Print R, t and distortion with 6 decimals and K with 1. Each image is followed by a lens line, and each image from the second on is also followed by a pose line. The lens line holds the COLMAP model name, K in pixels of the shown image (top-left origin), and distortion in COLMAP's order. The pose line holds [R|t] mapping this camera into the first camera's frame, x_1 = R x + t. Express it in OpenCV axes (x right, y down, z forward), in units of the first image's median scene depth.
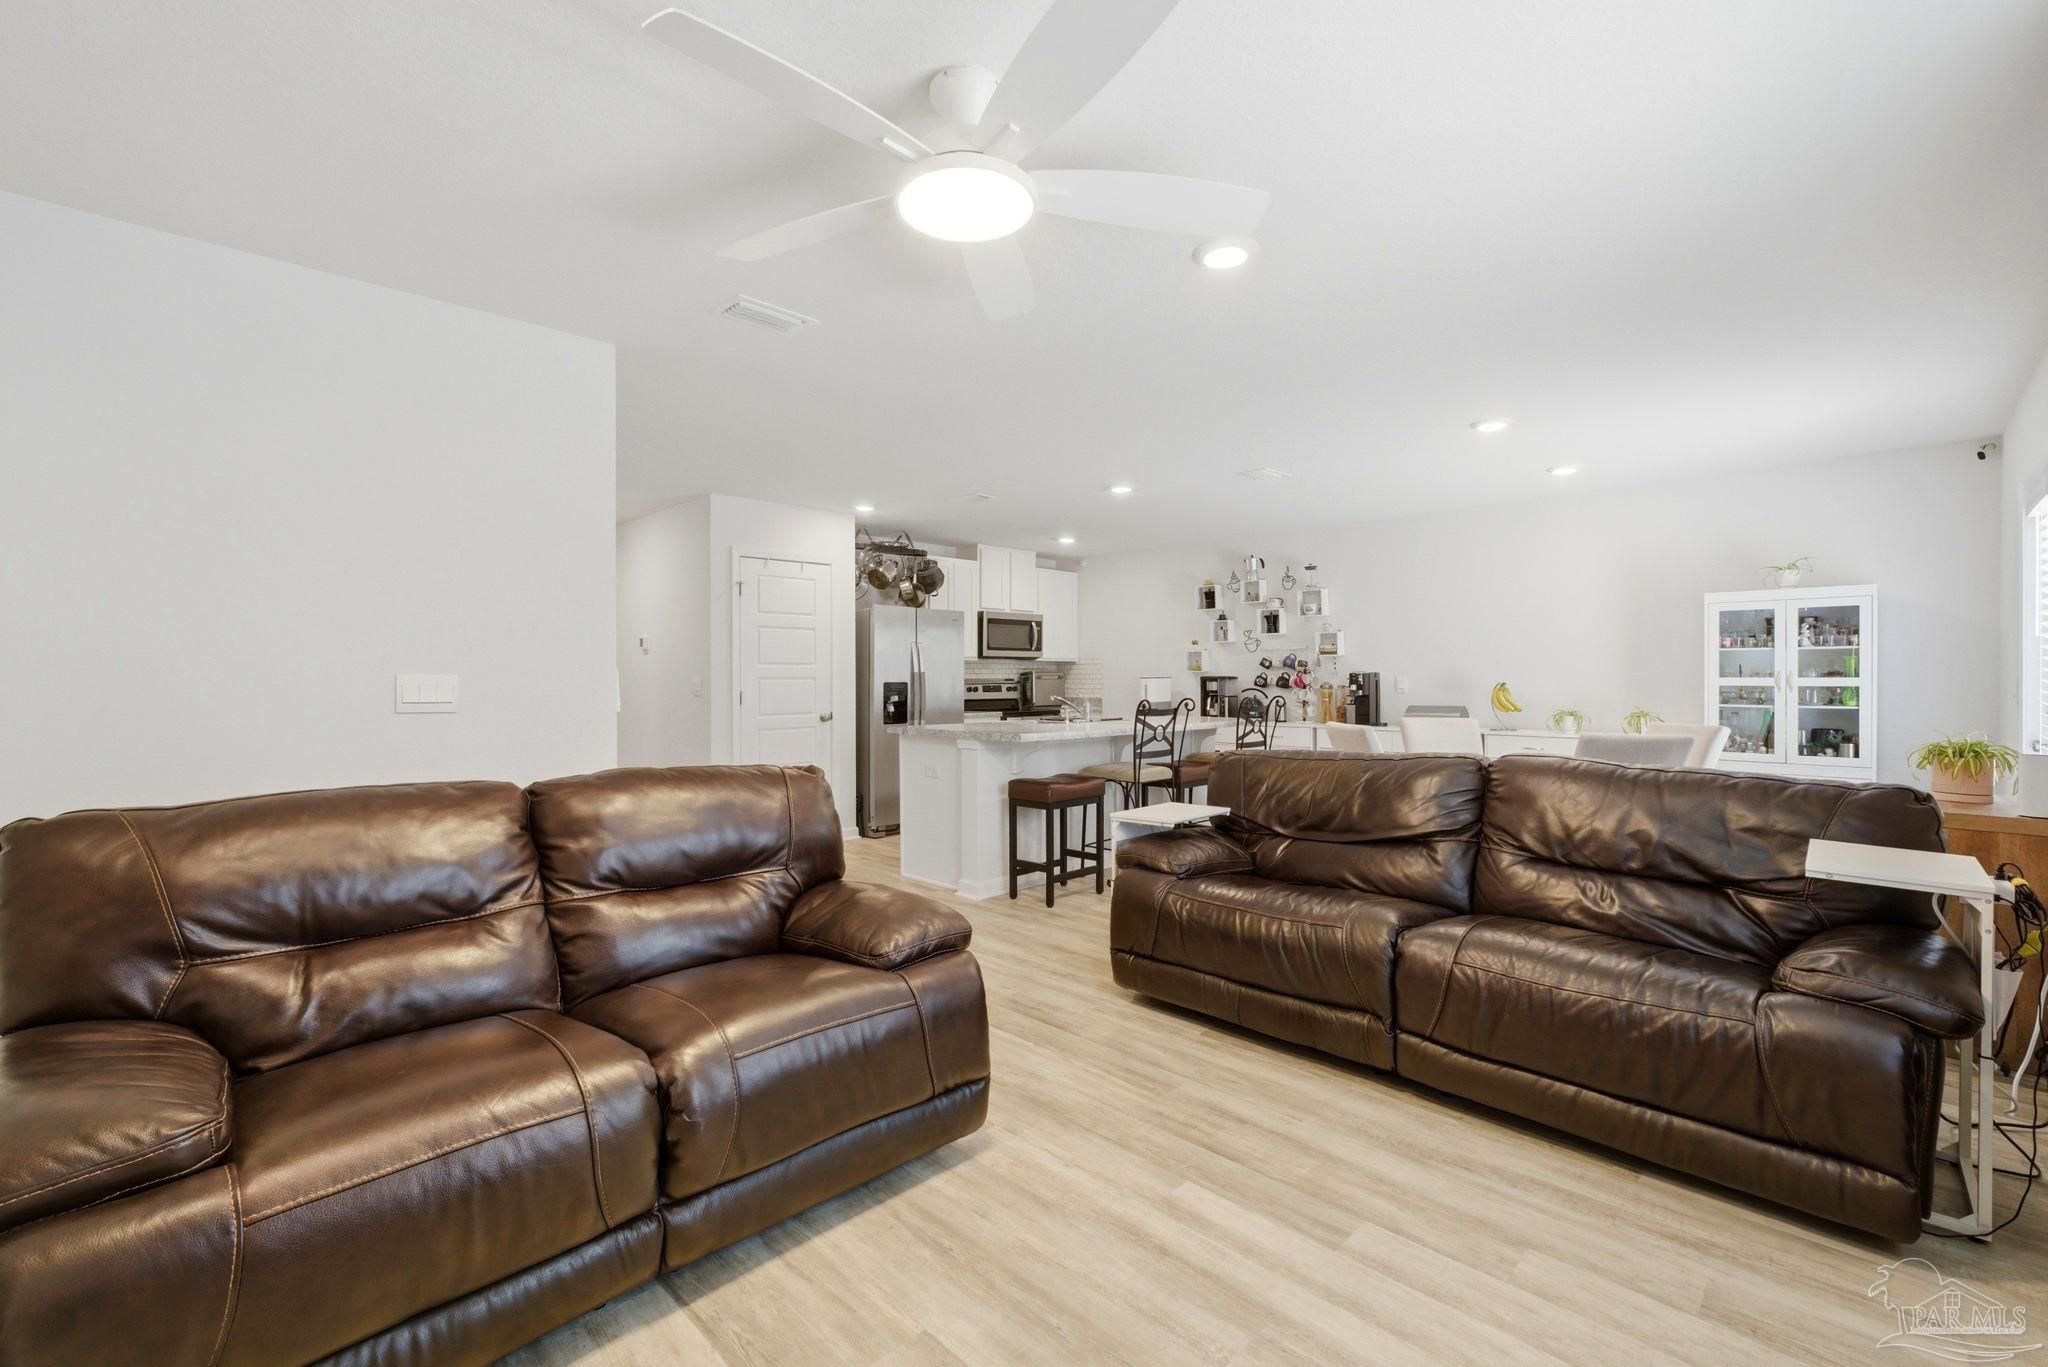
lens RADIAL K [[874.4, 0, 1015.8], [0, 874.4, 693.5], [0, 0, 1]] dist [-0.010018, 0.004075]
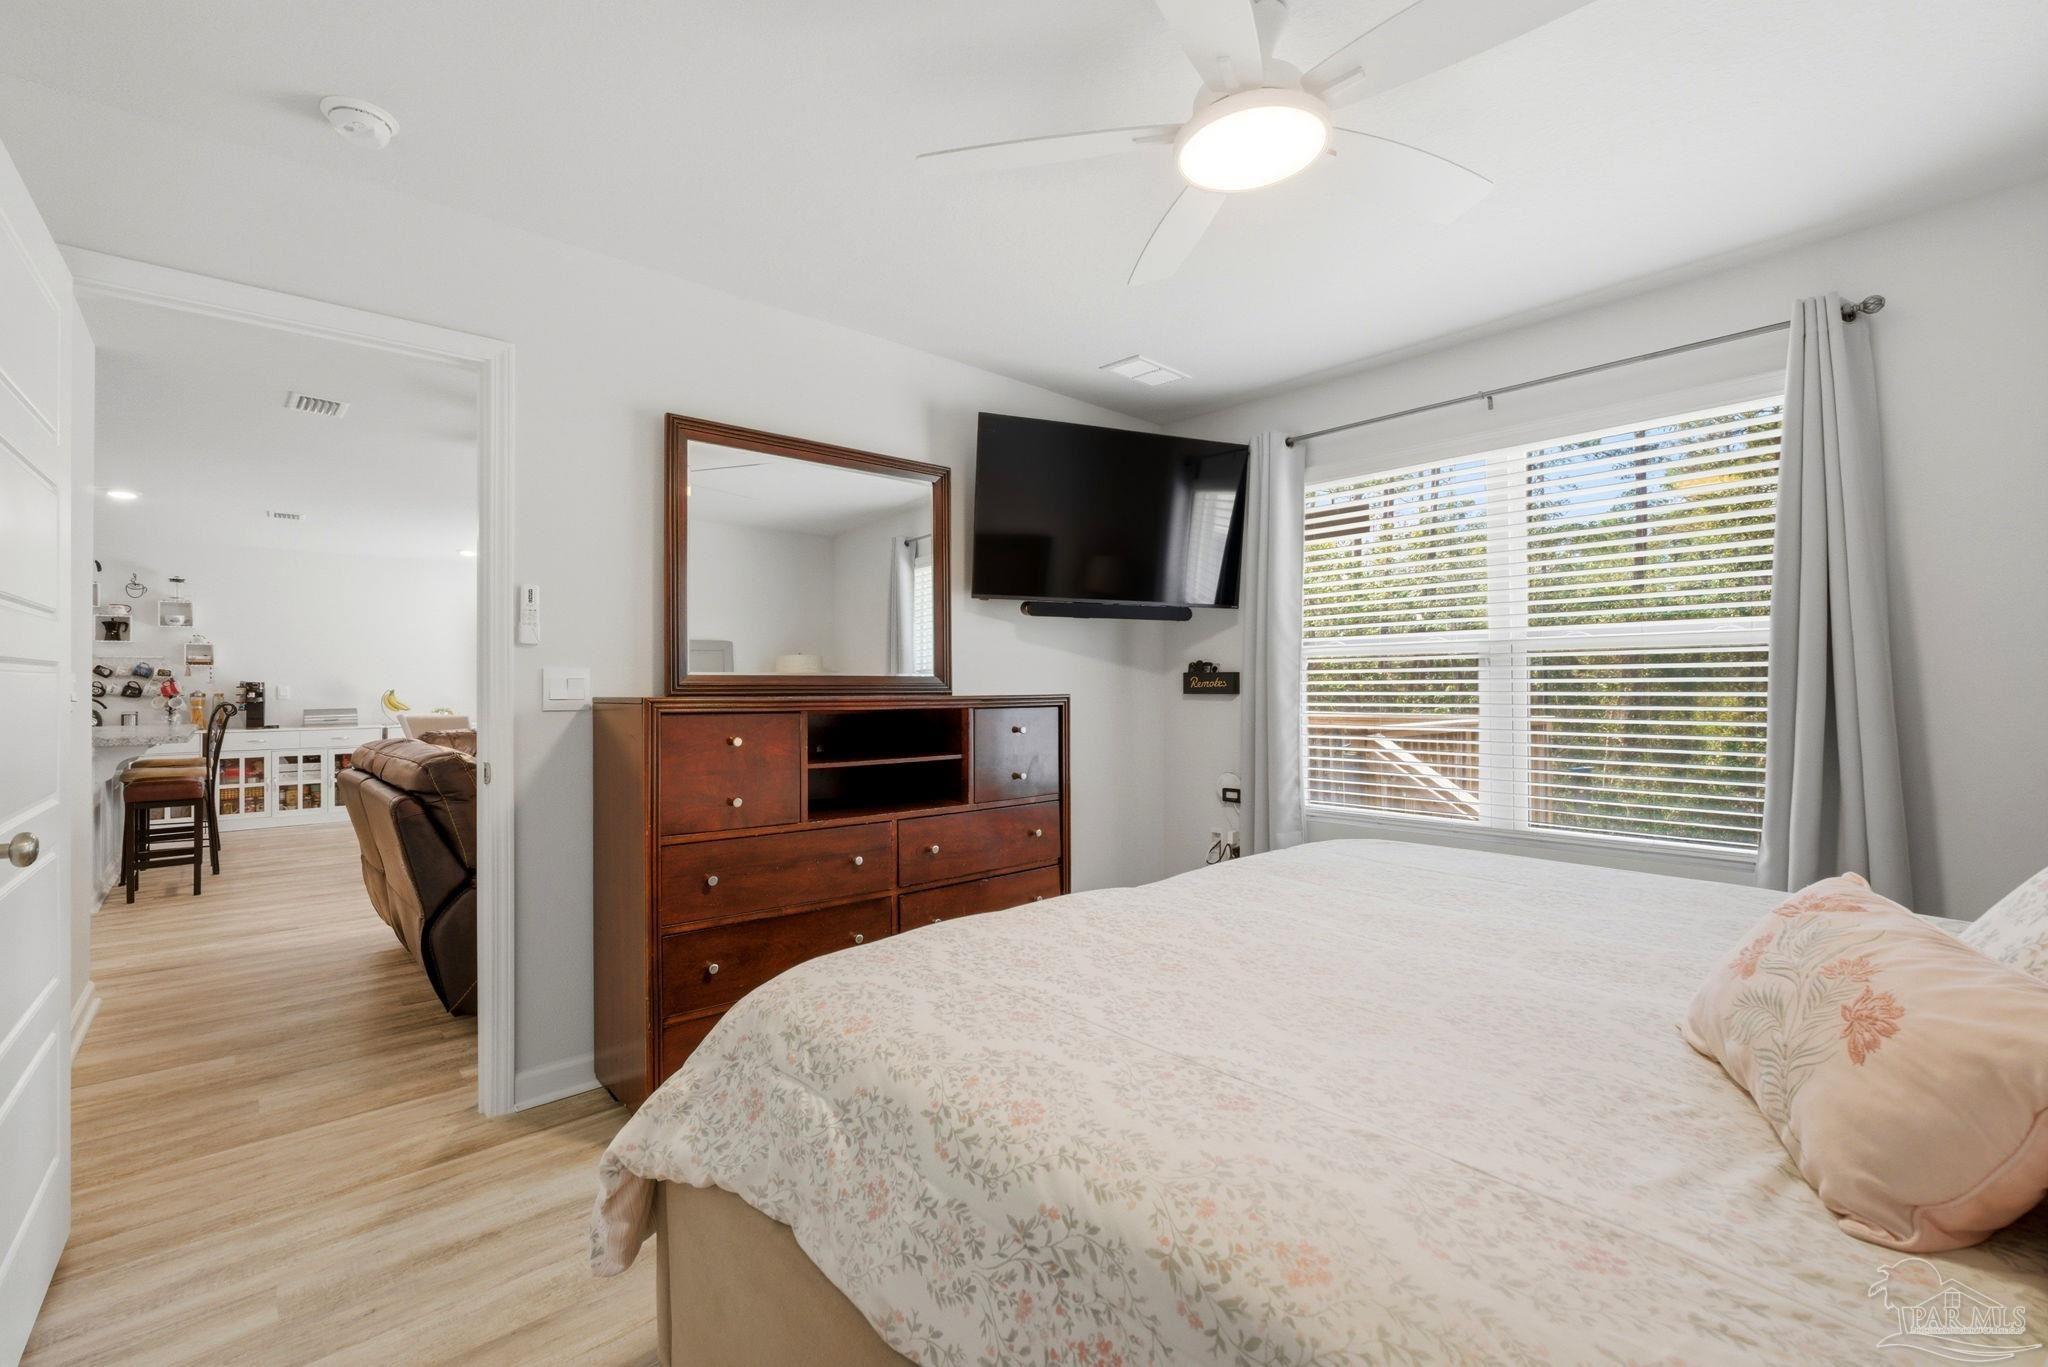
lens RADIAL K [[844.3, 0, 1034.7], [0, 844.3, 671.7], [0, 0, 1]] dist [-0.017110, 0.000405]
pose [[0.019176, 0.017901, 0.999656, -0.624518], [0.025017, 0.999518, -0.018378, 0.007709], [-0.999503, 0.025361, 0.018719, -0.031637]]
